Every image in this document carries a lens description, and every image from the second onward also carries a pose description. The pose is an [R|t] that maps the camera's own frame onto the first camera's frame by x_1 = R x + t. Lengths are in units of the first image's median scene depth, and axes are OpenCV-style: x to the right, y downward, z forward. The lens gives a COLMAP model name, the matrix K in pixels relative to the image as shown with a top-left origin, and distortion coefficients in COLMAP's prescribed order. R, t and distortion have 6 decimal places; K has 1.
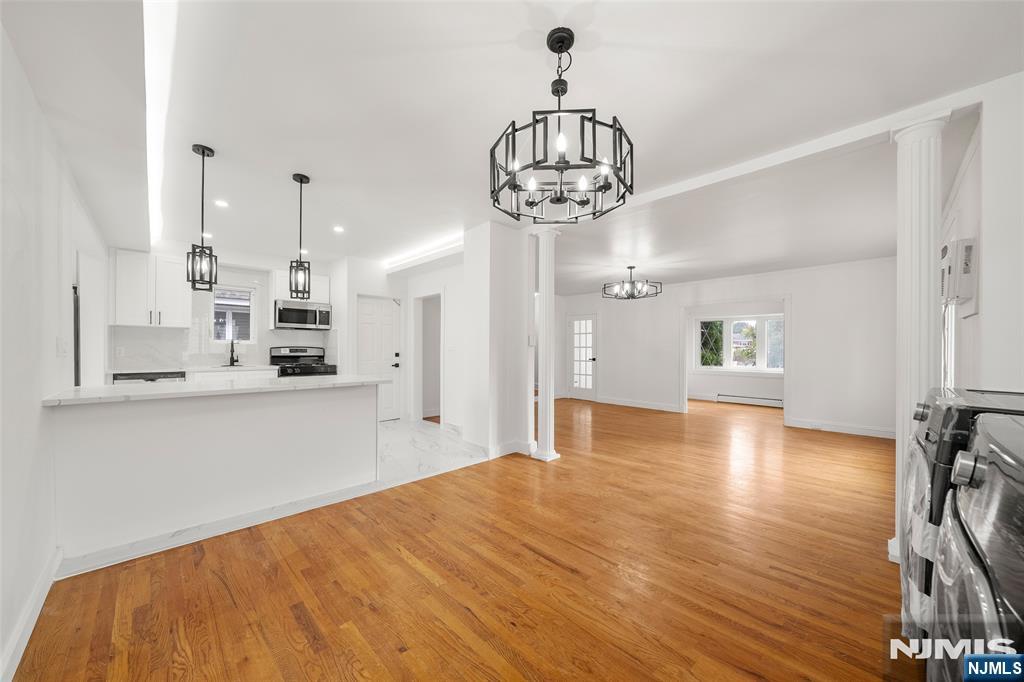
lens RADIAL K [[355.9, 0, 501.5], [0, 355.9, 346.3], [0, 0, 1]] dist [-0.002418, -0.000121]
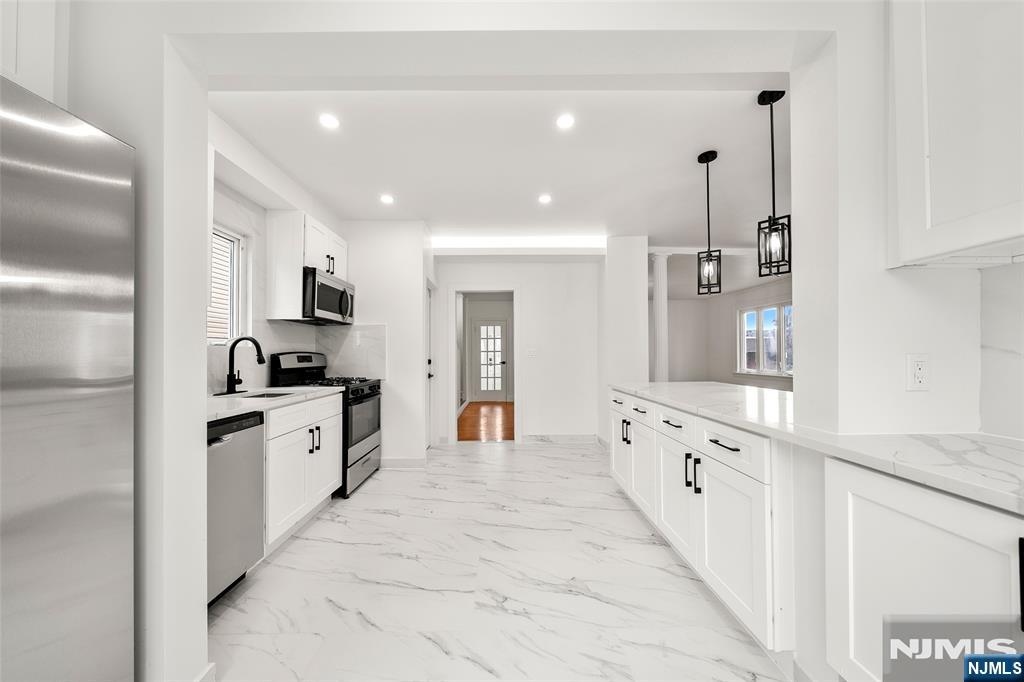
lens RADIAL K [[355.9, 0, 496.4], [0, 355.9, 347.2], [0, 0, 1]] dist [-0.002418, -0.000121]
pose [[0.698039, 0.005459, 0.716039, -0.523072], [0.001787, 0.999955, -0.009366, -0.000365], [-0.716058, 0.007817, 0.697997, 0.257552]]
